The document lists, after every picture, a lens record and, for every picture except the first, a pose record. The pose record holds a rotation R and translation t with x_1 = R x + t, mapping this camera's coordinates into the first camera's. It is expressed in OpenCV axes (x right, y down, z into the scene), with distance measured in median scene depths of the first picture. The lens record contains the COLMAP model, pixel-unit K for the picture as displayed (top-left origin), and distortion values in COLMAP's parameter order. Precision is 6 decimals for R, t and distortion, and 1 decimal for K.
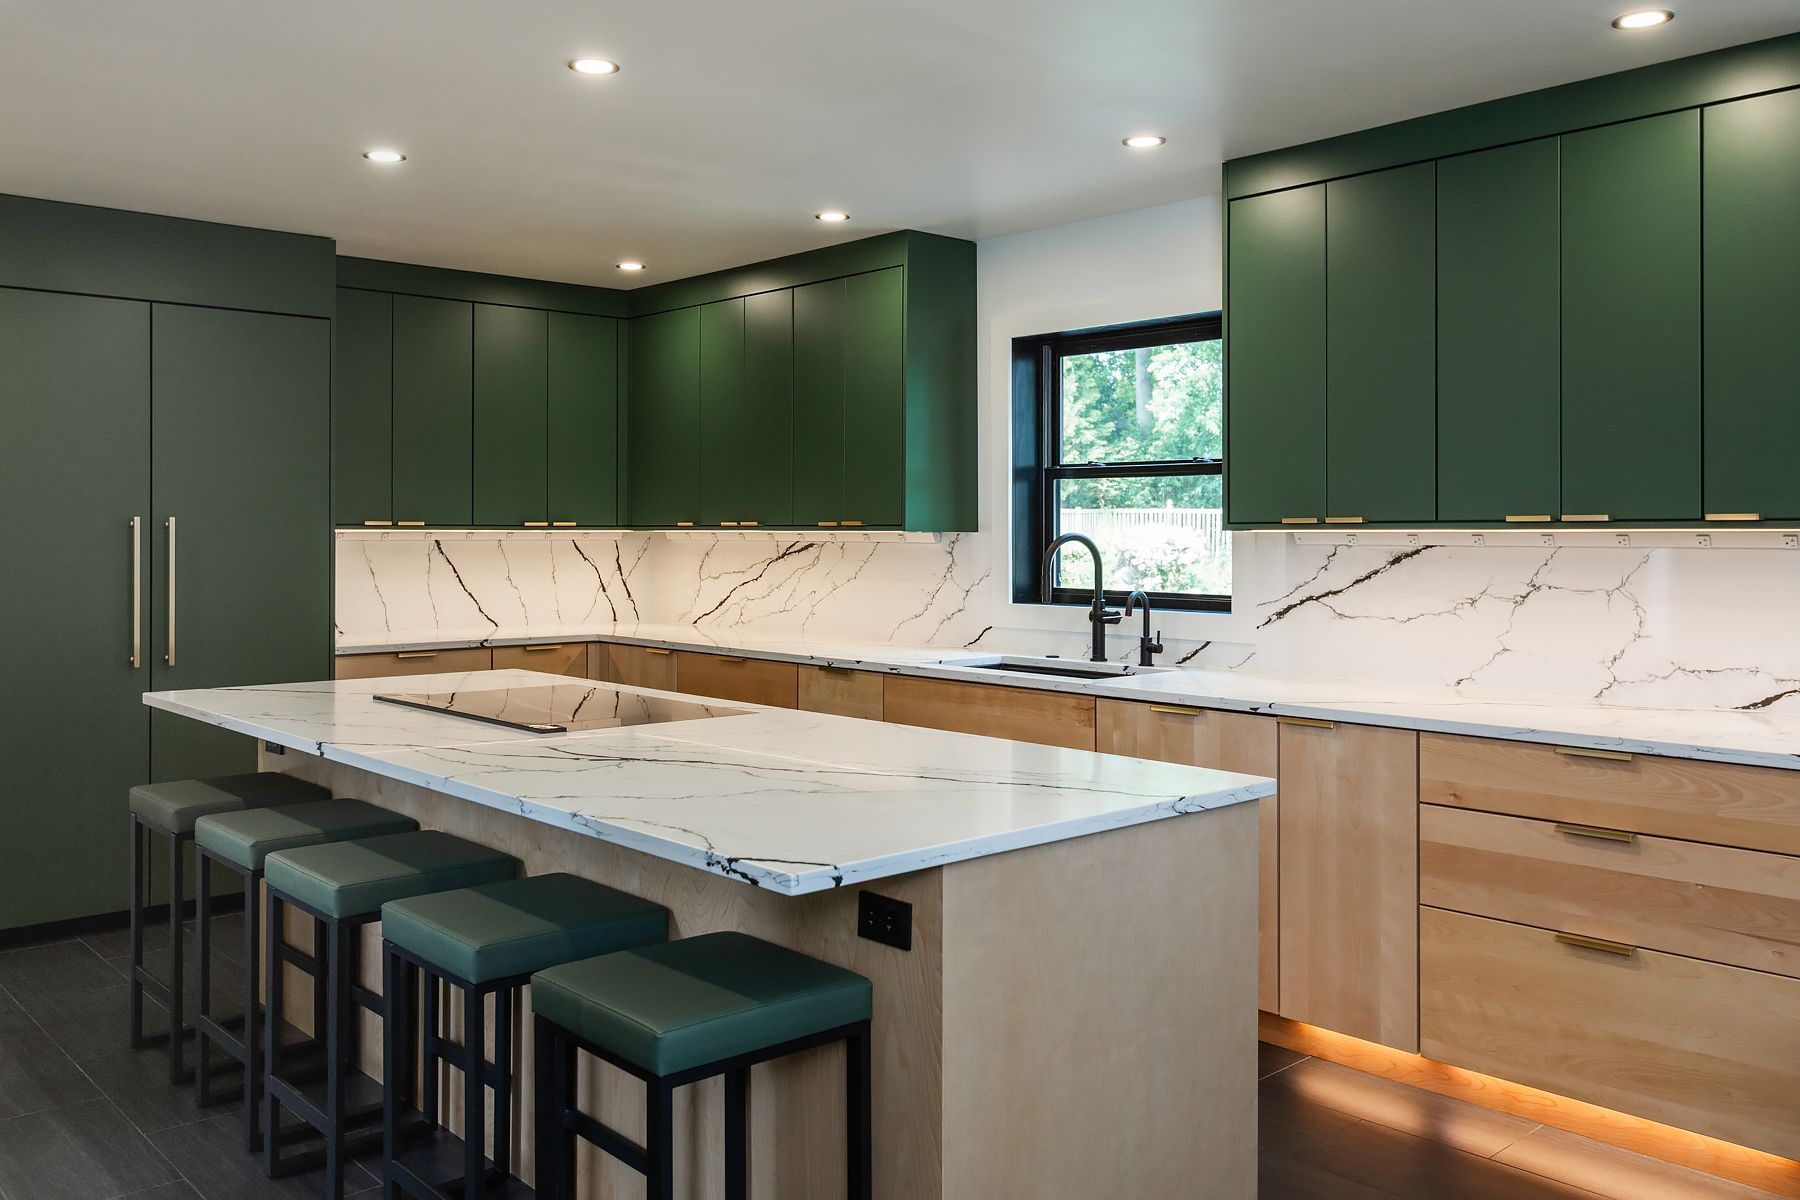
lens RADIAL K [[1482.0, 0, 879.0], [0, 1482.0, 524.4], [0, 0, 1]] dist [0.015262, -0.000707]
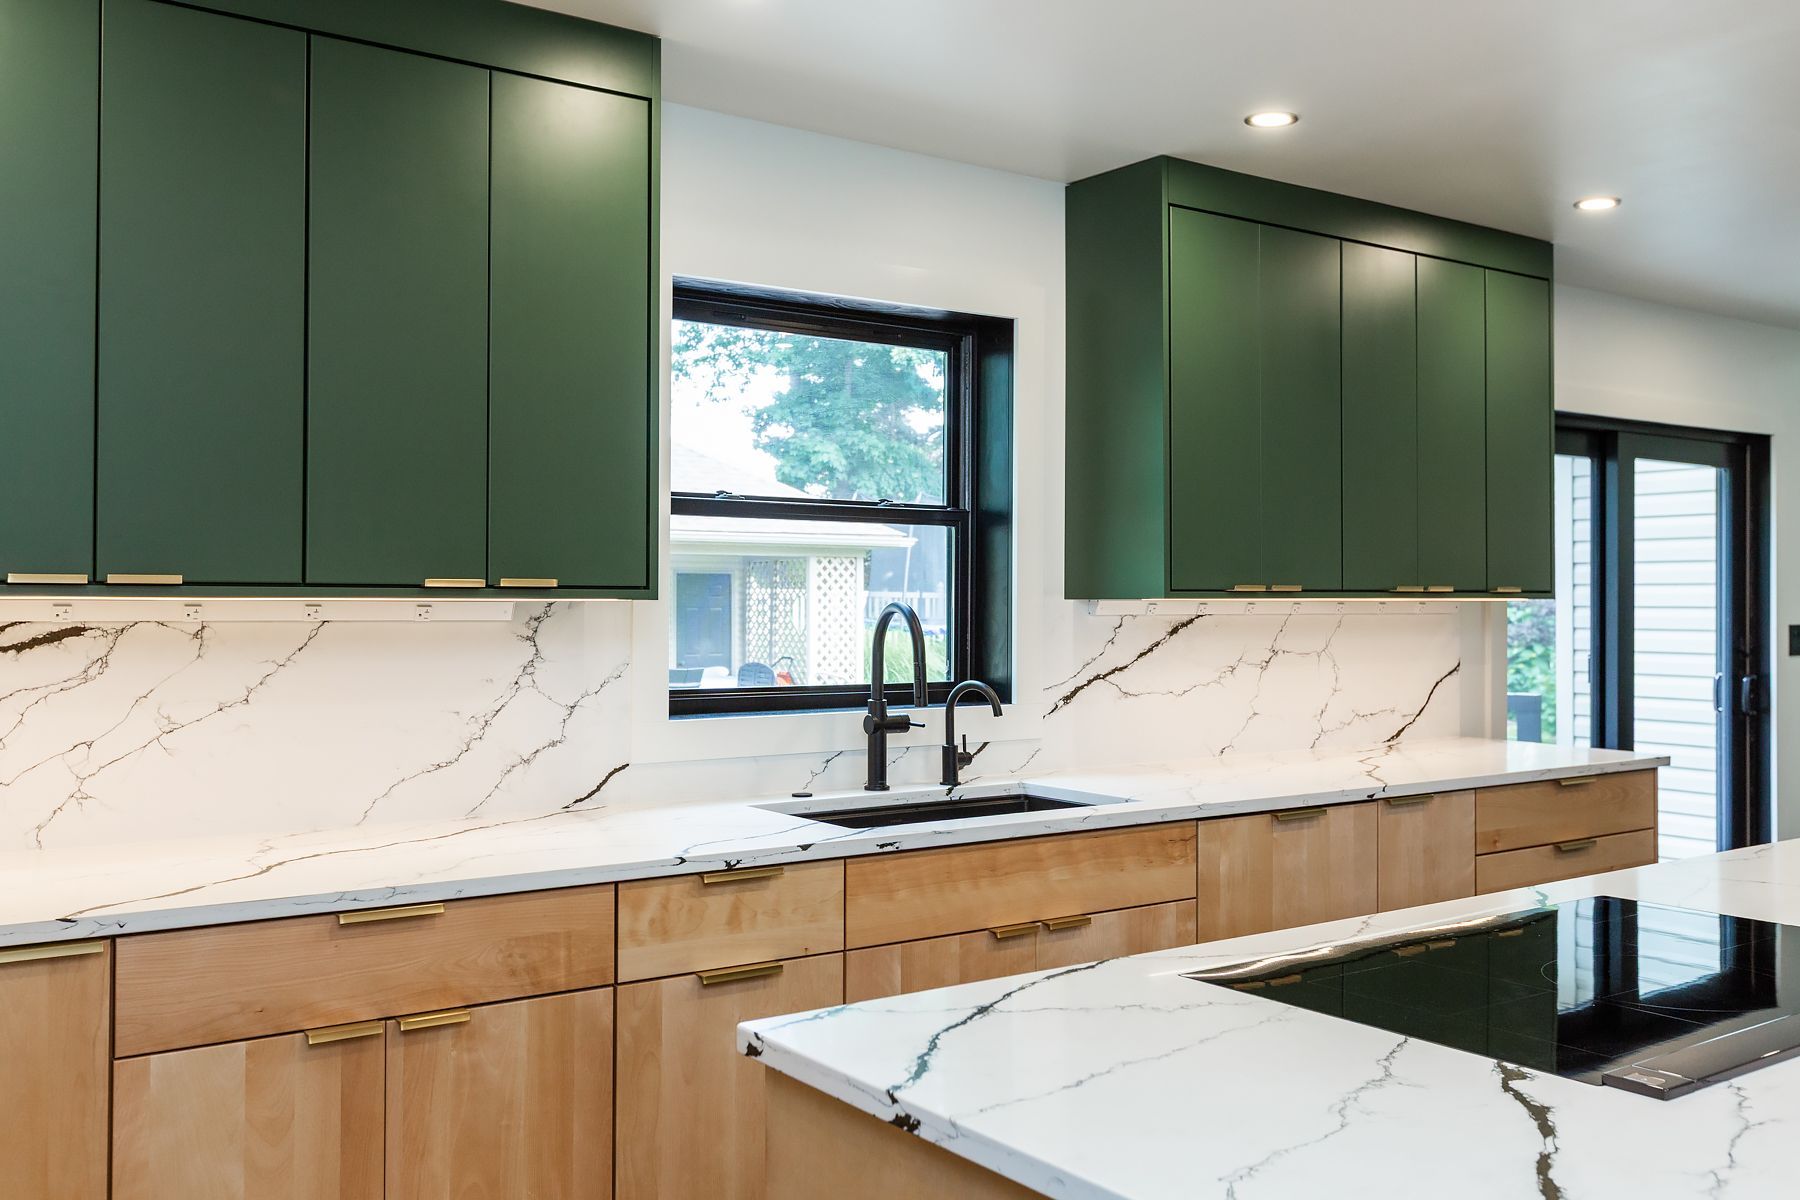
lens RADIAL K [[1595.6, 0, 885.2], [0, 1595.6, 574.3], [0, 0, 1]] dist [0.002705, 0.002763]
pose [[0.114443, 0.014212, 0.993328, -0.563301], [-0.007895, 0.999879, -0.013396, 0.002884], [-0.993398, -0.006309, 0.114541, 0.883013]]
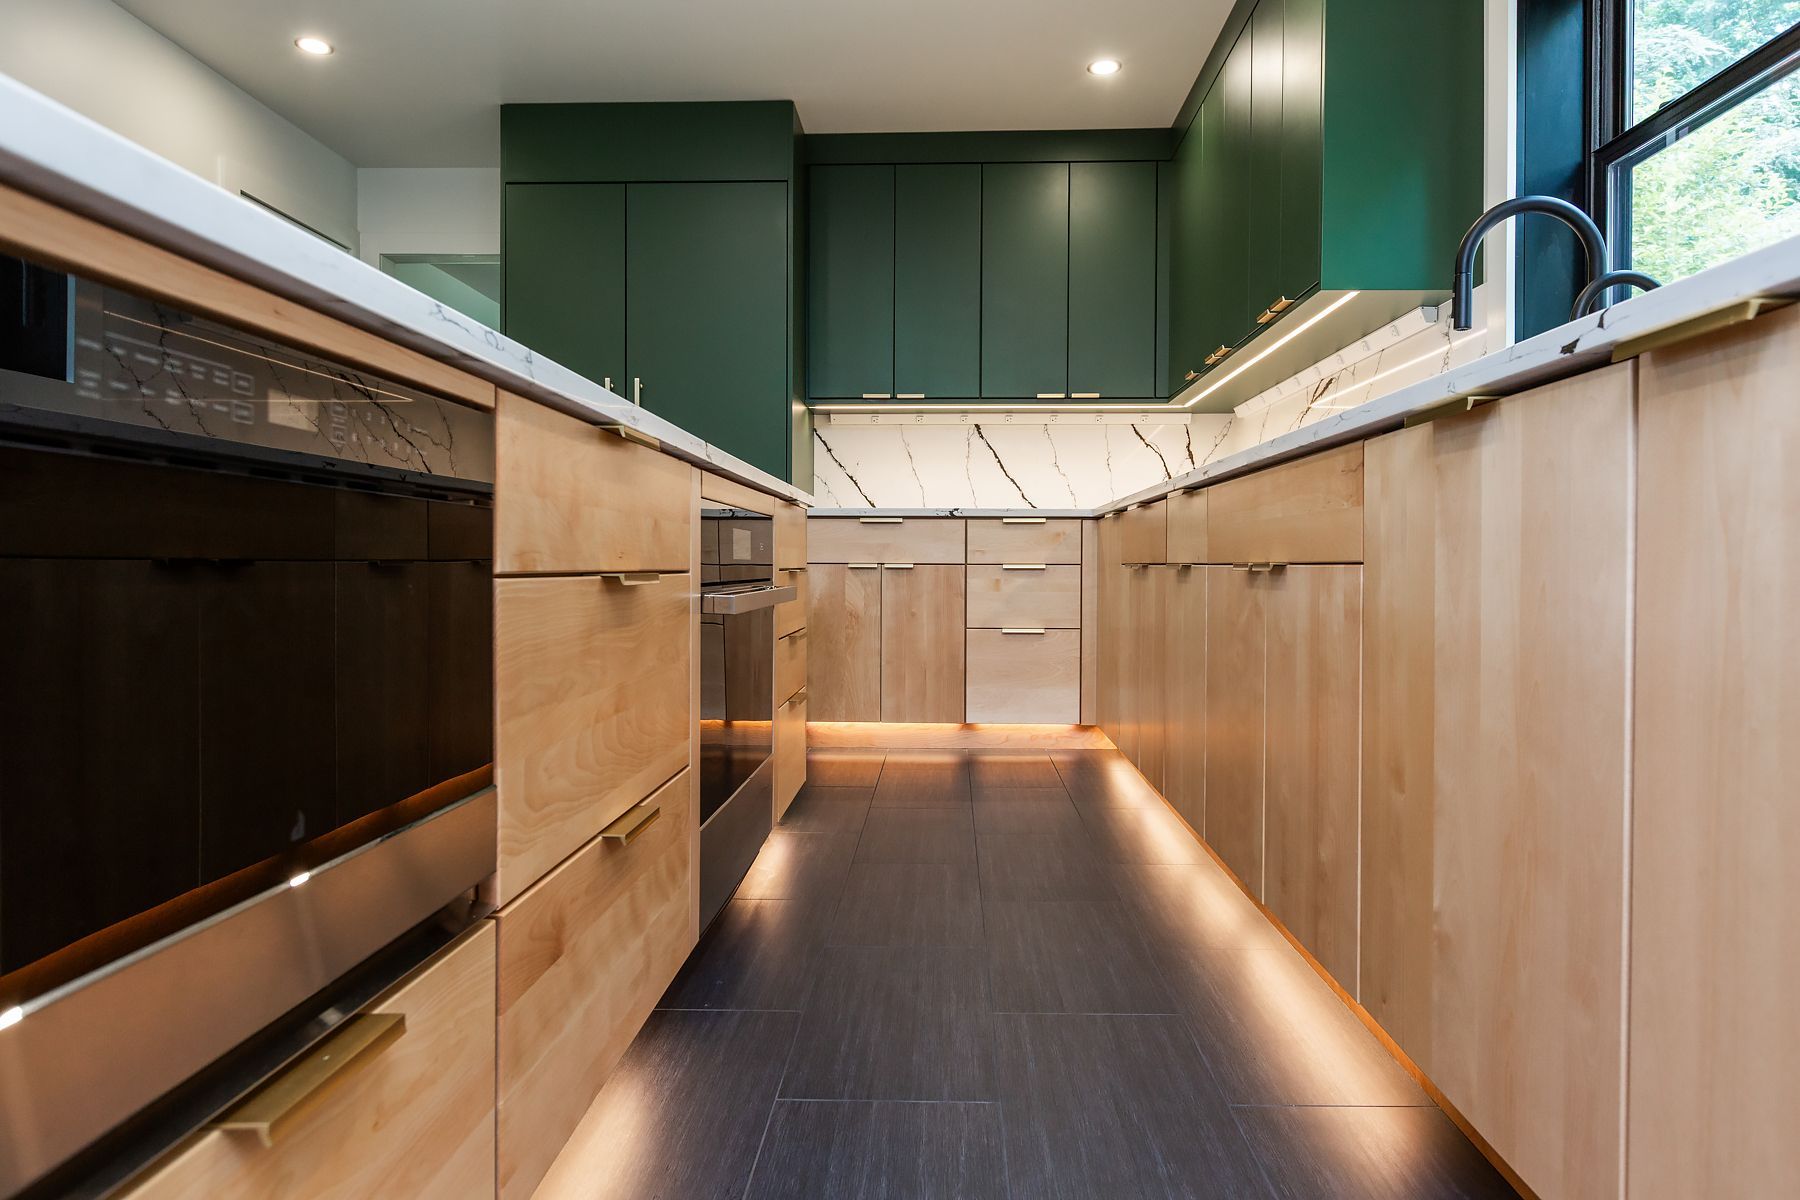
lens RADIAL K [[1129.0, 0, 901.2], [0, 1129.0, 594.2], [0, 0, 1]] dist [-0.002345, 0.000627]
pose [[0.718439, 0.018947, -0.695332, 0.240085], [0.001322, 0.999590, 0.028605, 0.128454], [0.695589, -0.021470, 0.718119, 0.532470]]
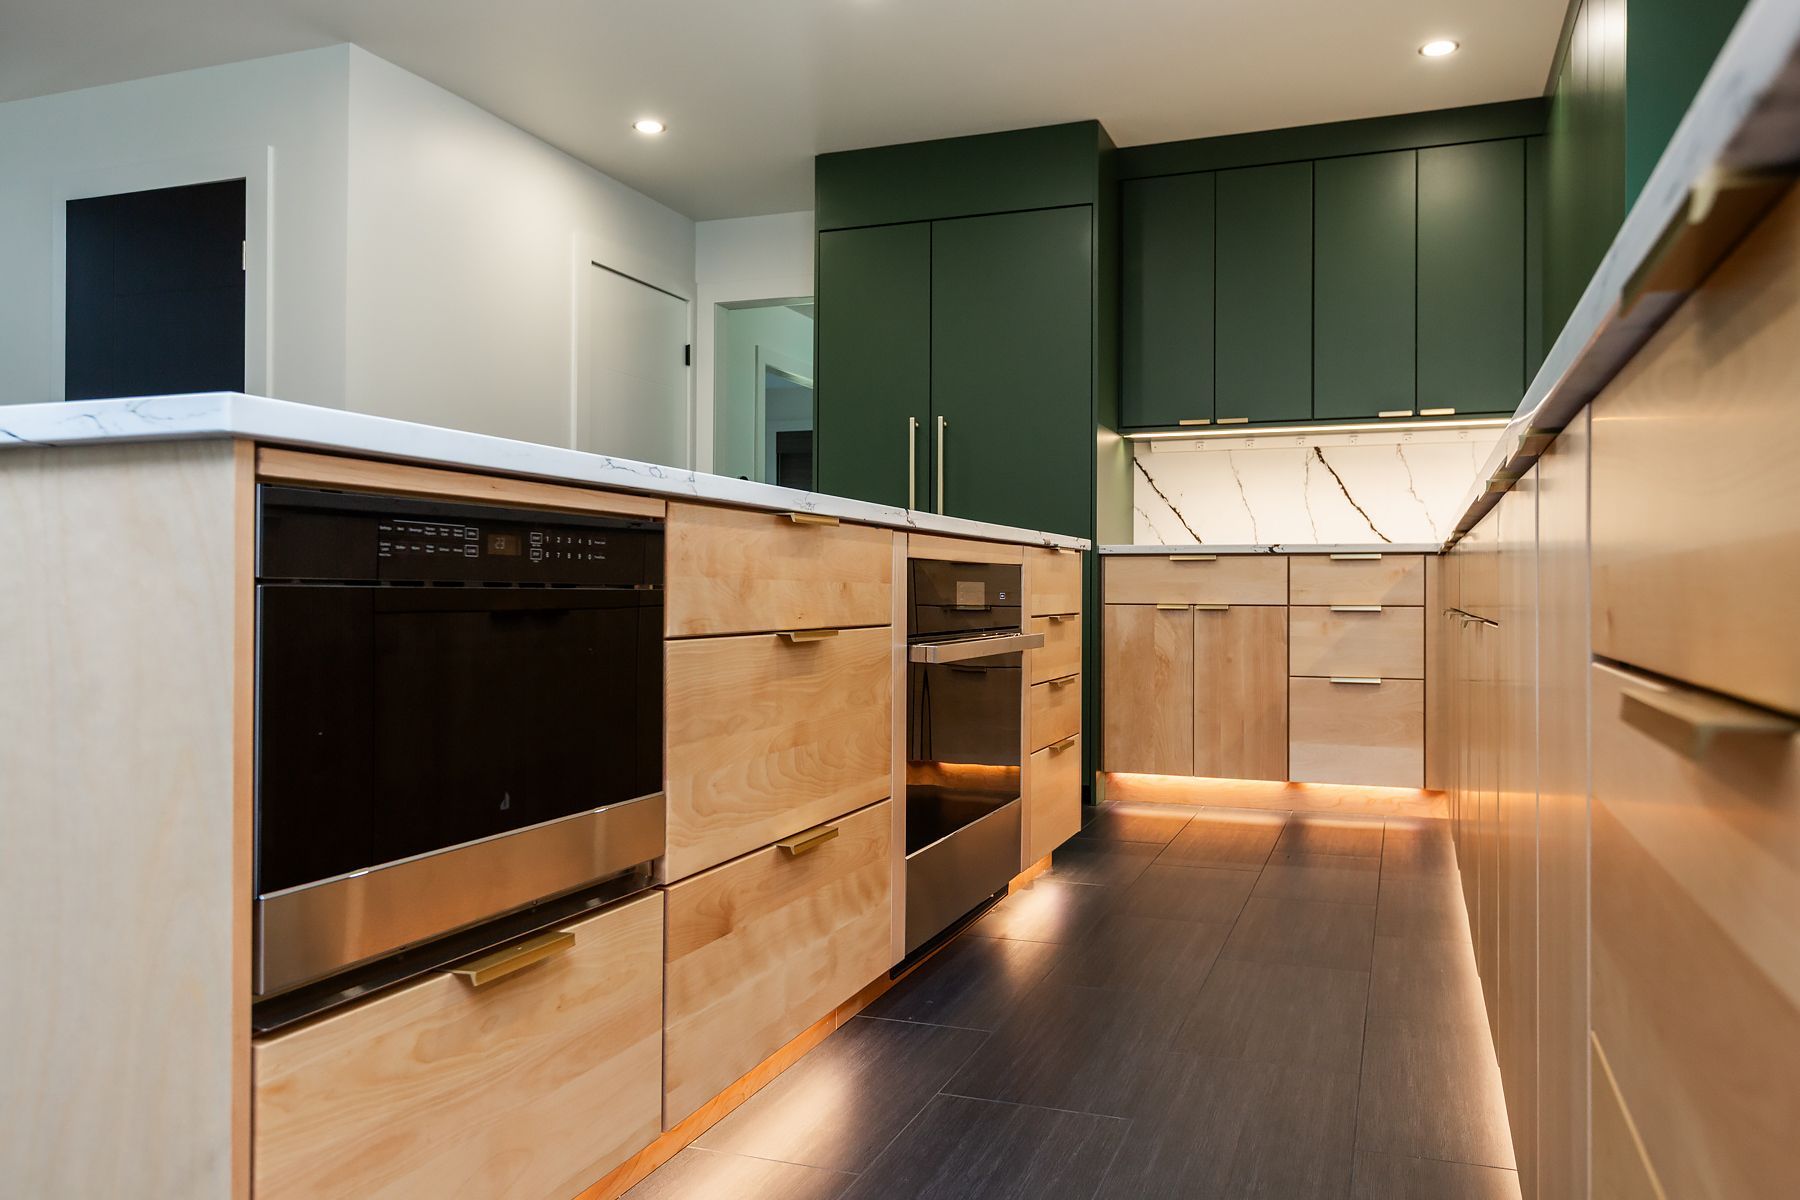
lens RADIAL K [[1317.7, 0, 900.0], [0, 1317.7, 600.0], [0, 0, 1]] dist [0.001685, -0.039591]
pose [[0.460117, 0.004872, -0.887845, 0.355487], [0.003055, 0.999970, 0.007071, 0.119603], [0.887853, -0.005966, 0.460088, 0.529698]]
